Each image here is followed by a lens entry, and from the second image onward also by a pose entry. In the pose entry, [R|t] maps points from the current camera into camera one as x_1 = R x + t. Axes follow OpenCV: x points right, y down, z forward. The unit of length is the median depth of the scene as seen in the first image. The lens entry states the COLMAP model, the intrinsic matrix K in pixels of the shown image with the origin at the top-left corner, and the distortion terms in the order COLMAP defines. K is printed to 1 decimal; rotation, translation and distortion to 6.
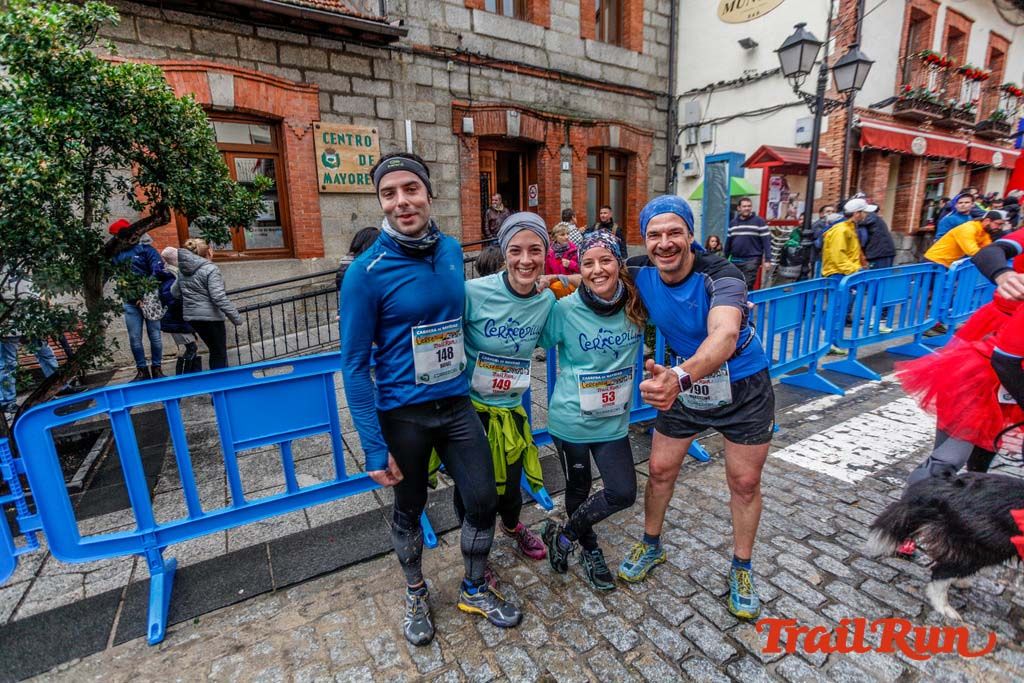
lens RADIAL K [[488.8, 0, 494.2], [0, 488.8, 340.8], [0, 0, 1]] dist [-0.027660, 0.017442]
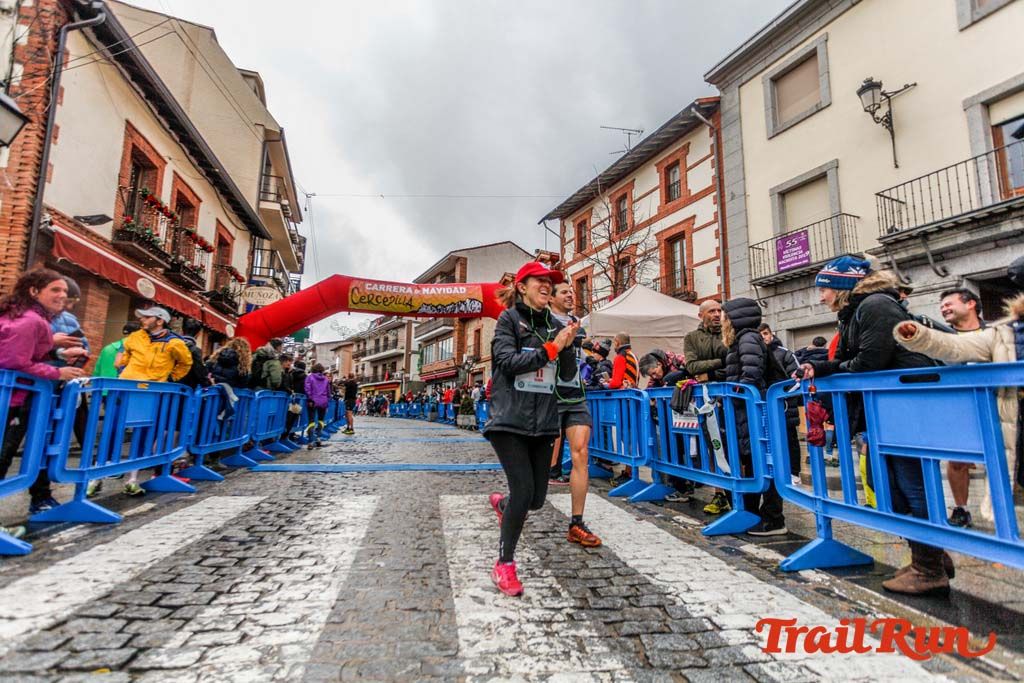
lens RADIAL K [[494.2, 0, 498.0], [0, 494.2, 344.7], [0, 0, 1]] dist [-0.041788, 0.027490]
pose [[0.334291, 0.173962, 0.926276, 0.313296], [0.159565, 0.958182, -0.237541, 0.017846], [-0.928864, 0.227209, 0.292553, 0.171734]]
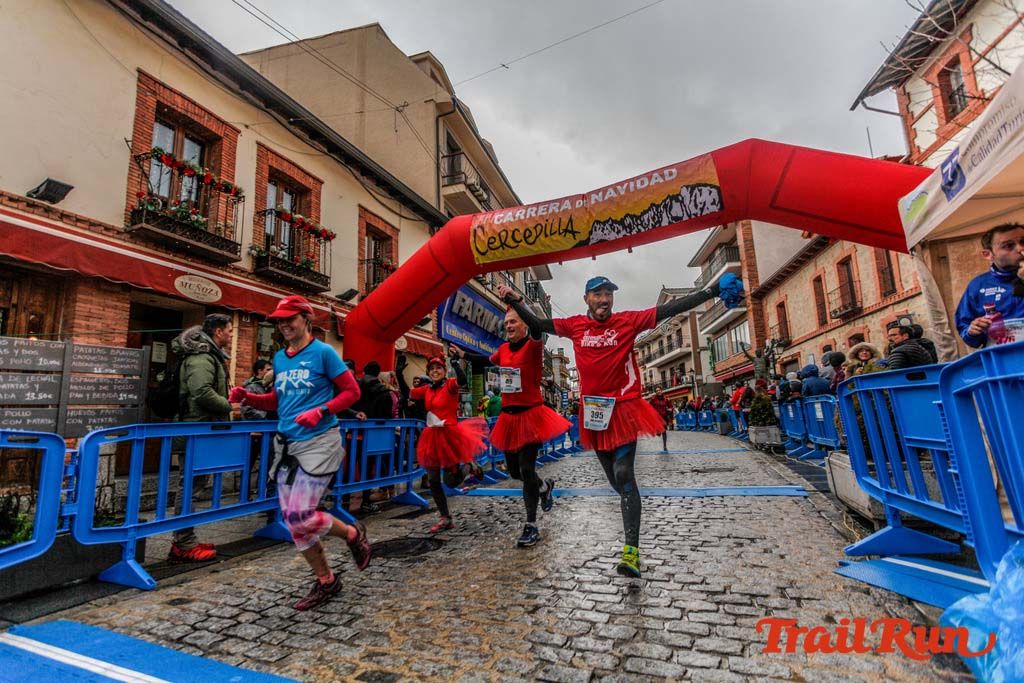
lens RADIAL K [[494.2, 0, 499.2], [0, 494.2, 345.7], [0, 0, 1]] dist [-0.041788, 0.027490]
pose [[0.814145, 0.099121, 0.572139, 0.942995], [0.129061, 0.929786, -0.344734, -0.058502], [-0.566137, 0.354505, 0.744188, 0.342871]]
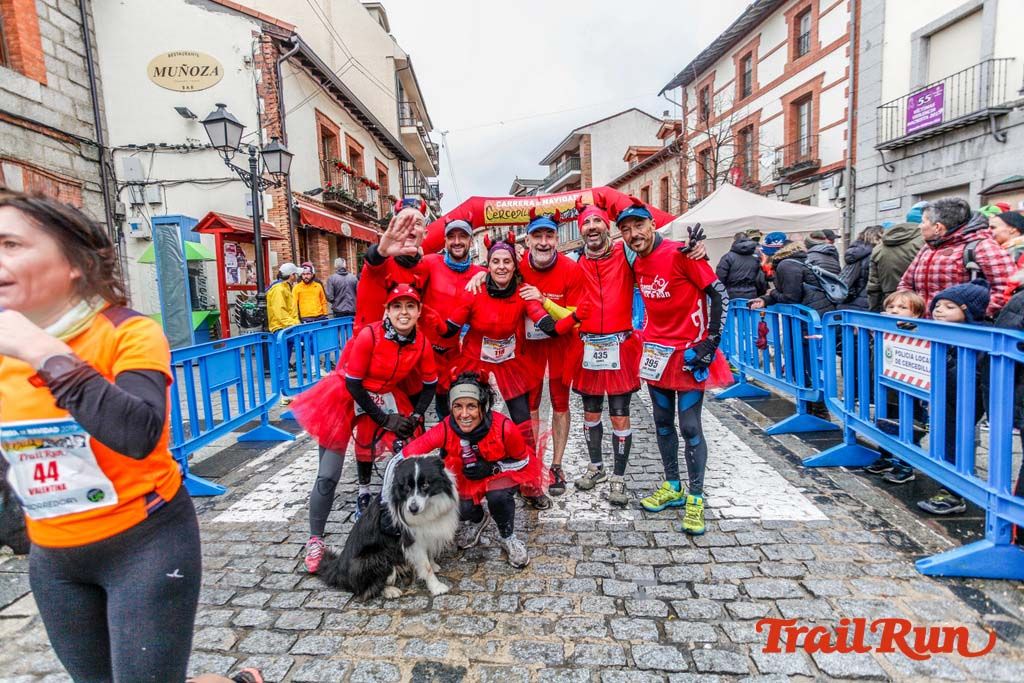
lens RADIAL K [[494.2, 0, 495.8], [0, 494.2, 338.7], [0, 0, 1]] dist [-0.041788, 0.027490]
pose [[0.585568, -0.072737, 0.807353, 0.058134], [0.190529, 0.980414, -0.049861, 0.015682], [-0.787914, 0.183021, 0.587958, -0.010728]]
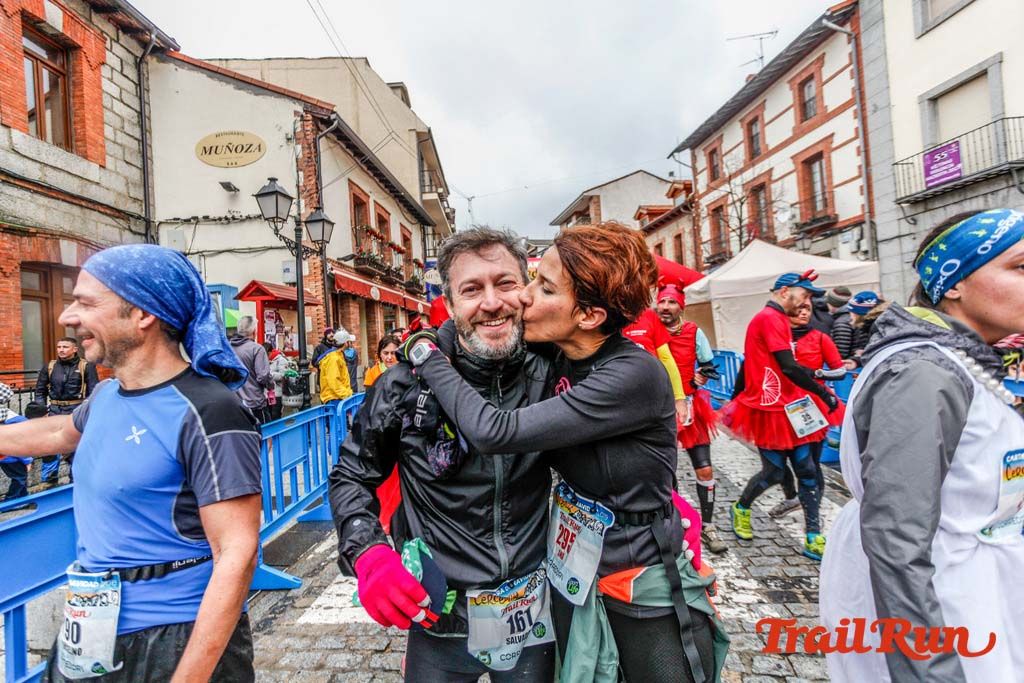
lens RADIAL K [[494.2, 0, 495.9], [0, 494.2, 335.9], [0, 0, 1]] dist [-0.041788, 0.027490]
pose [[0.599272, 0.012518, 0.800448, 0.035302], [0.208157, 0.963049, -0.170902, -0.008632], [-0.773010, 0.269036, 0.574522, 0.043631]]
